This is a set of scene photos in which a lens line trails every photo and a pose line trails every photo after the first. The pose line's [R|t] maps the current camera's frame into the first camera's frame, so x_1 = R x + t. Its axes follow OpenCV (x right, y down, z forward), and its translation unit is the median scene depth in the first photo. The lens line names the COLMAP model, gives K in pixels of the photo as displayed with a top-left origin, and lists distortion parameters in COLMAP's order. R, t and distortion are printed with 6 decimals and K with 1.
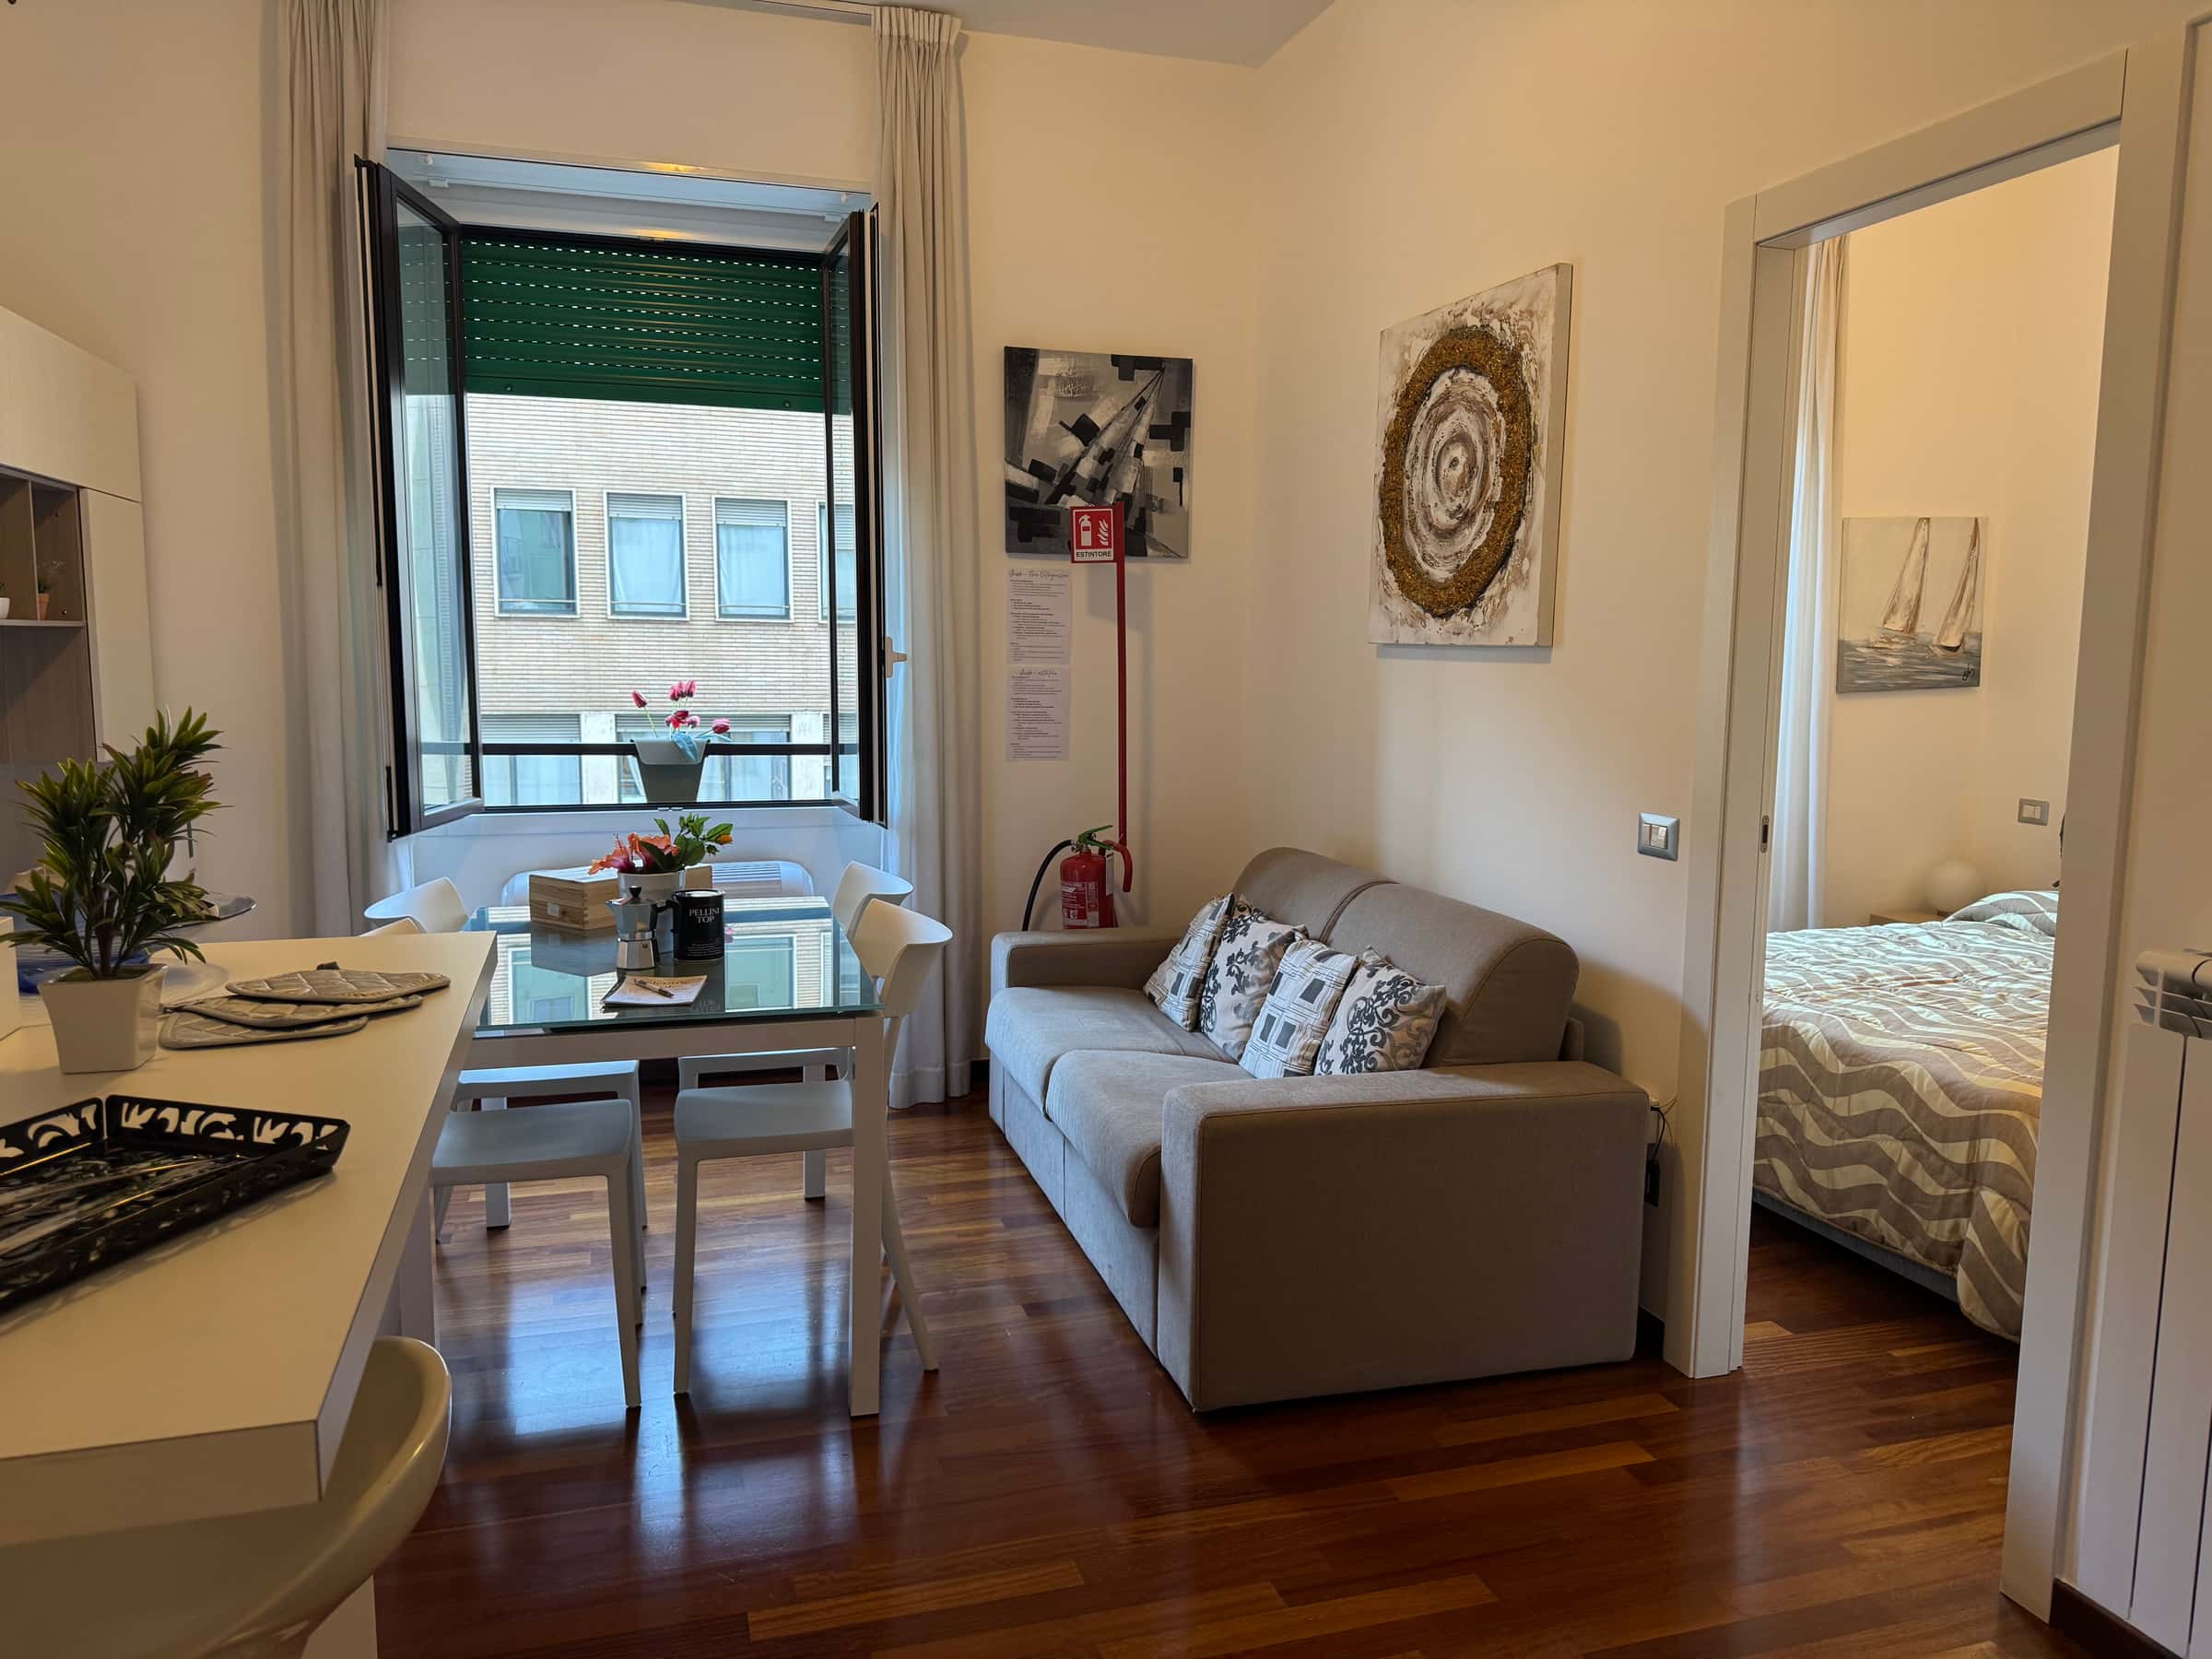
lens RADIAL K [[1565.2, 0, 1096.9], [0, 1565.2, 846.2], [0, 0, 1]] dist [0.046659, -0.062728]
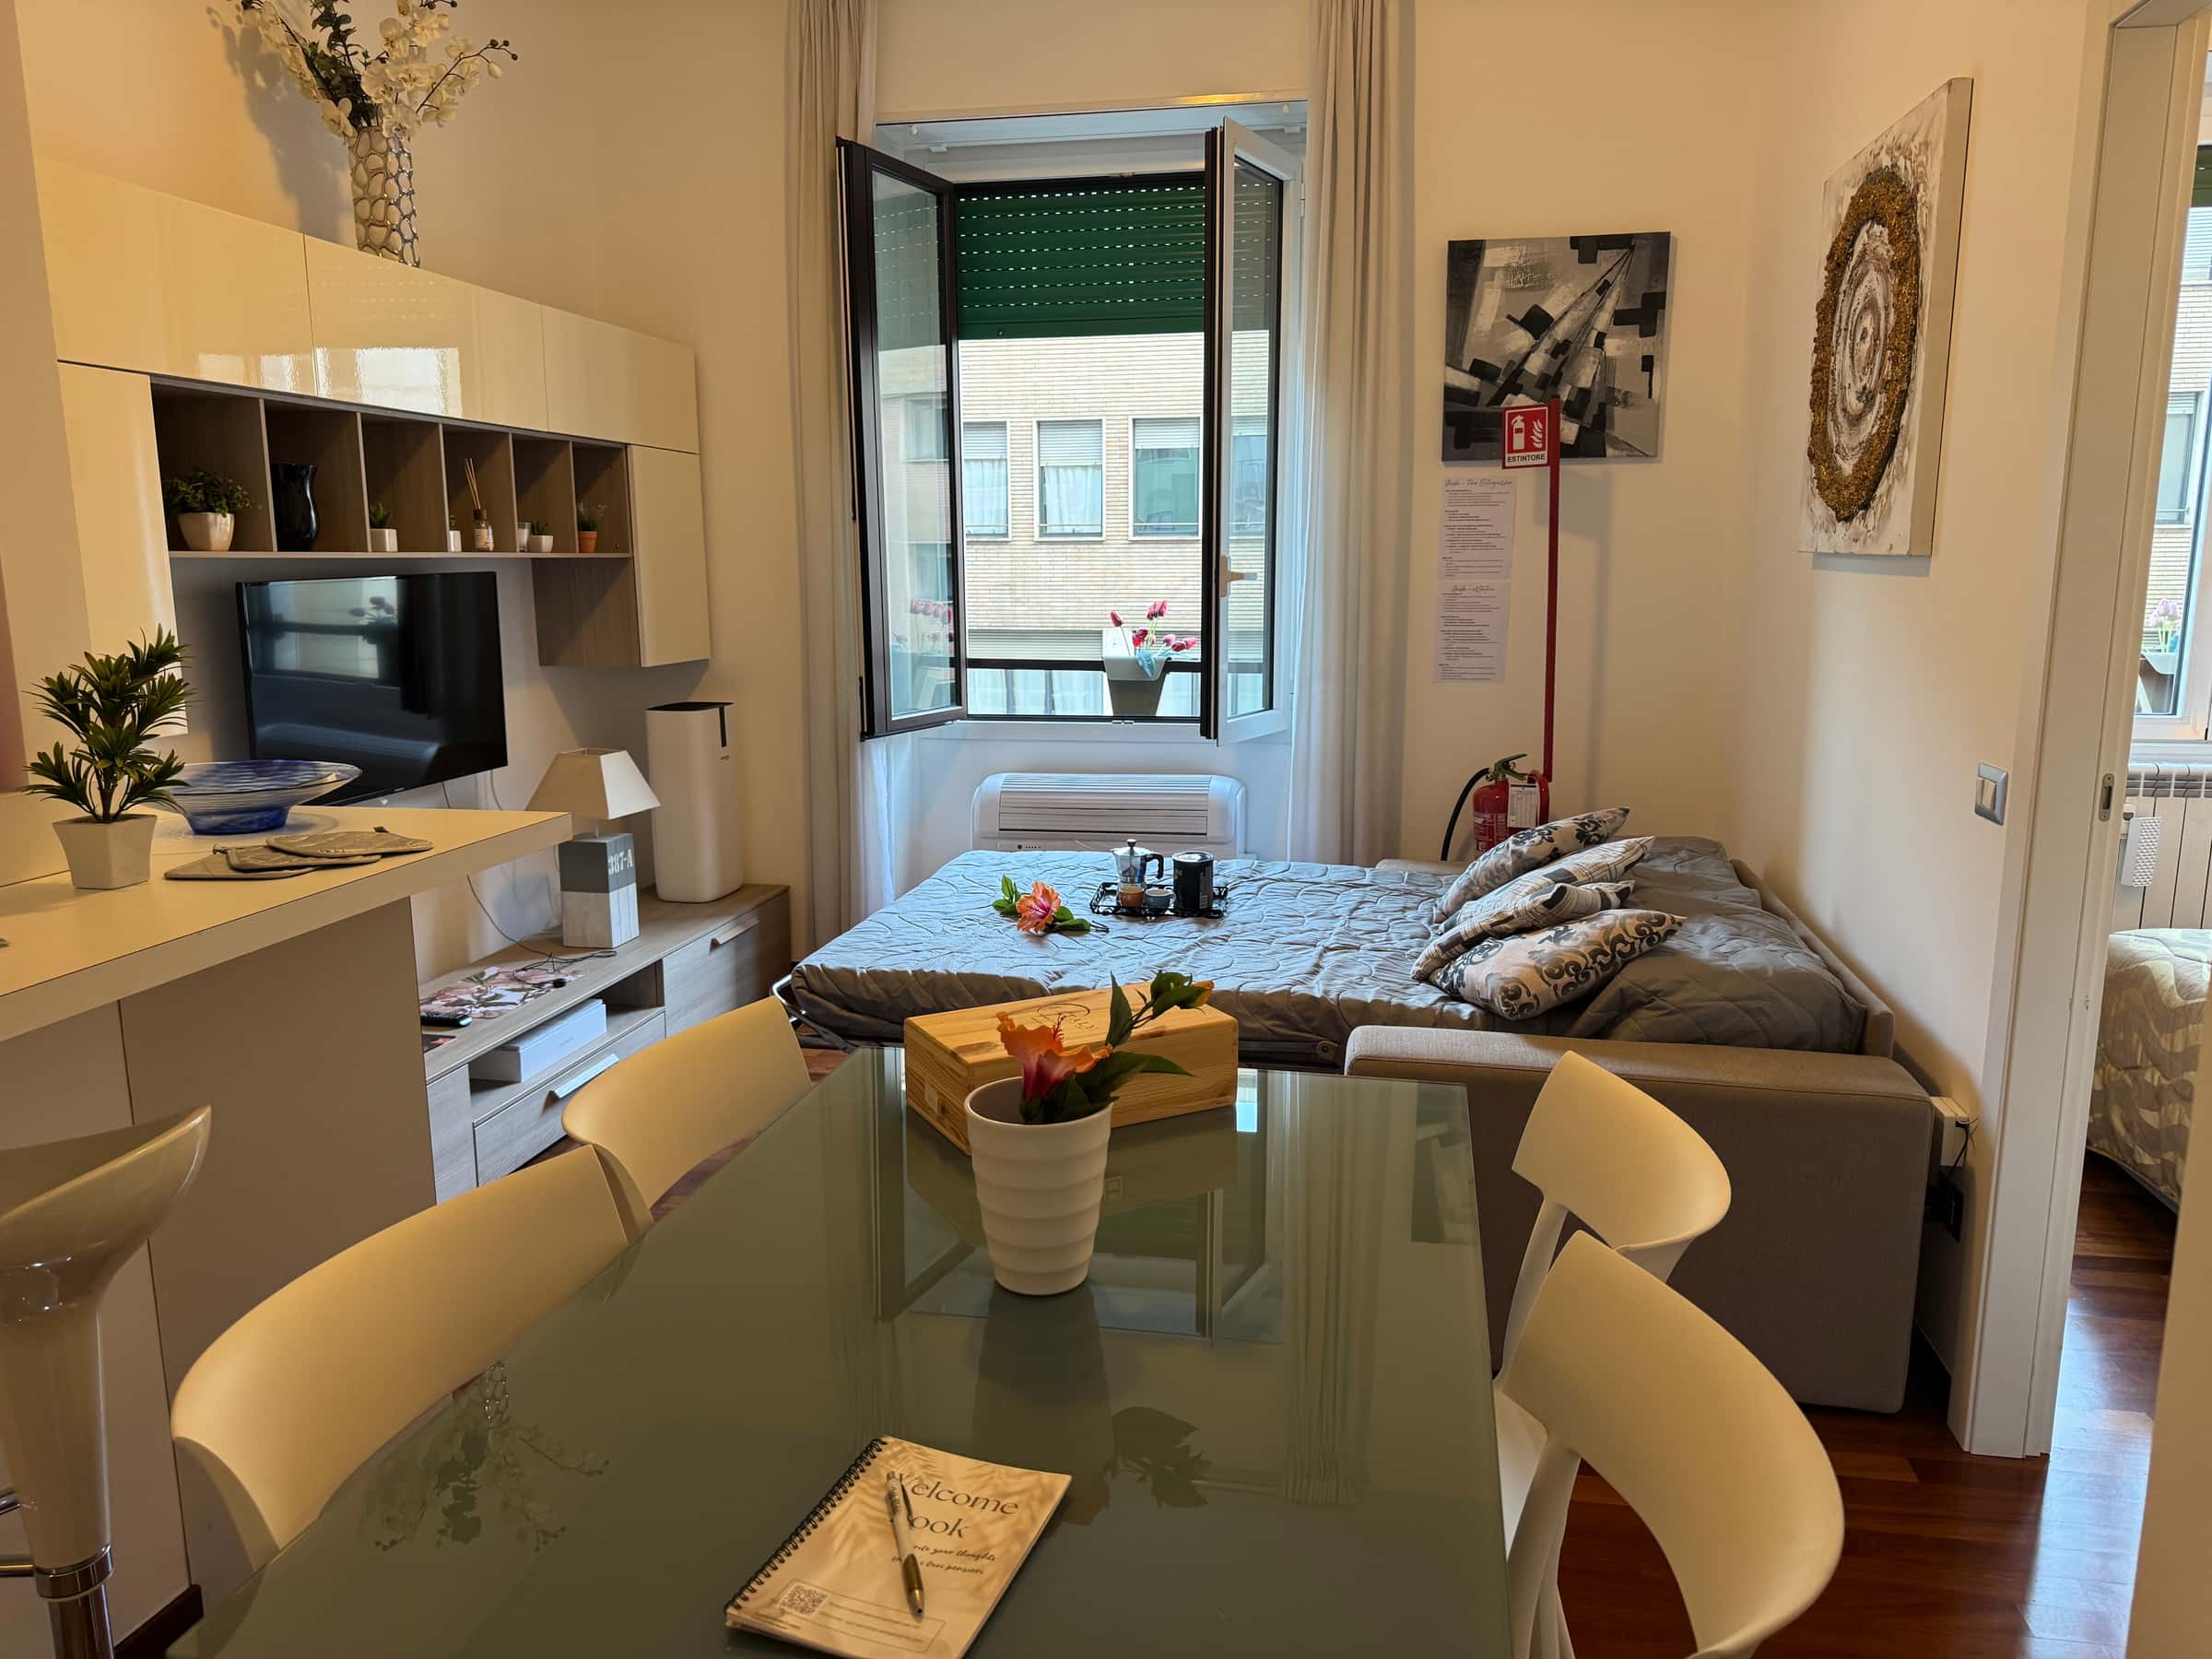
lens RADIAL K [[1565.2, 0, 1101.1], [0, 1565.2, 824.9], [0, 0, 1]] dist [0.046659, -0.062728]
pose [[0.886840, 0.062839, -0.457785, 0.245308], [-0.043598, 0.997669, 0.052488, -0.009573], [0.460016, -0.026590, 0.887512, 0.062584]]
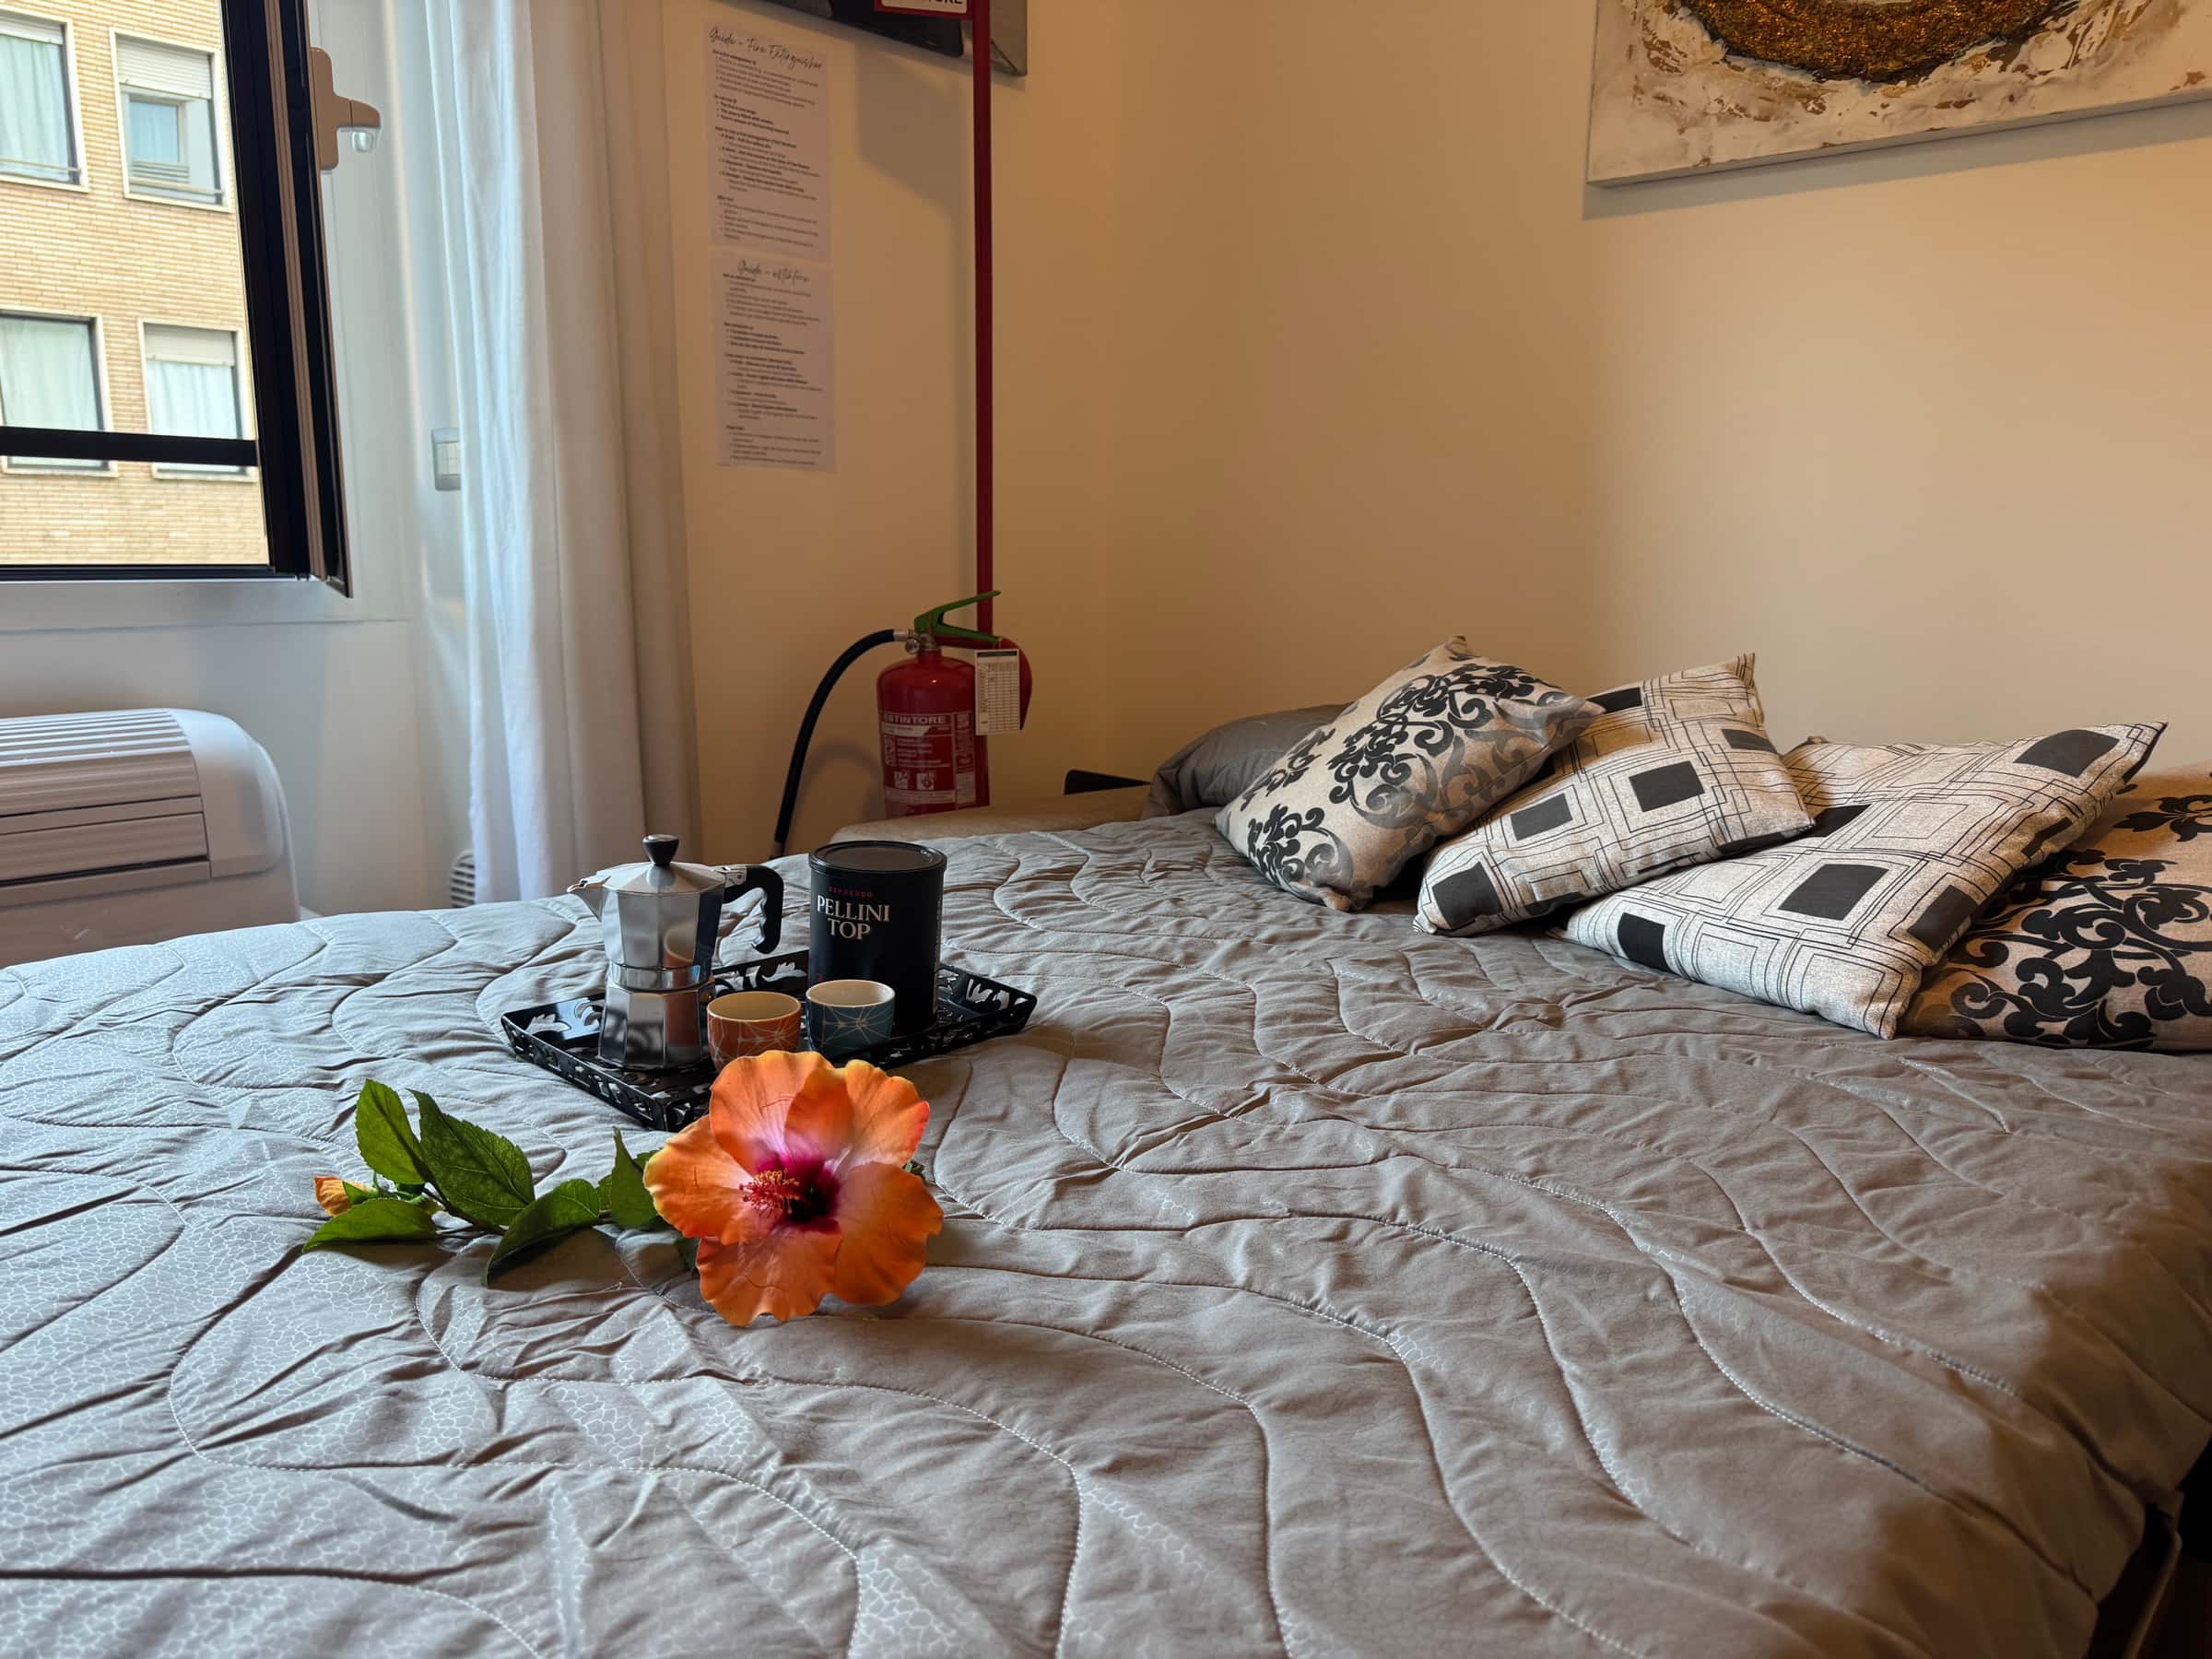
lens RADIAL K [[1565.2, 0, 1094.8], [0, 1565.2, 823.9], [0, 0, 1]] dist [0.046659, -0.062728]
pose [[0.871816, -0.084582, 0.482476, -0.232283], [0.061673, 0.996095, 0.063183, 0.034688], [-0.485936, -0.025328, 0.873628, 0.644698]]
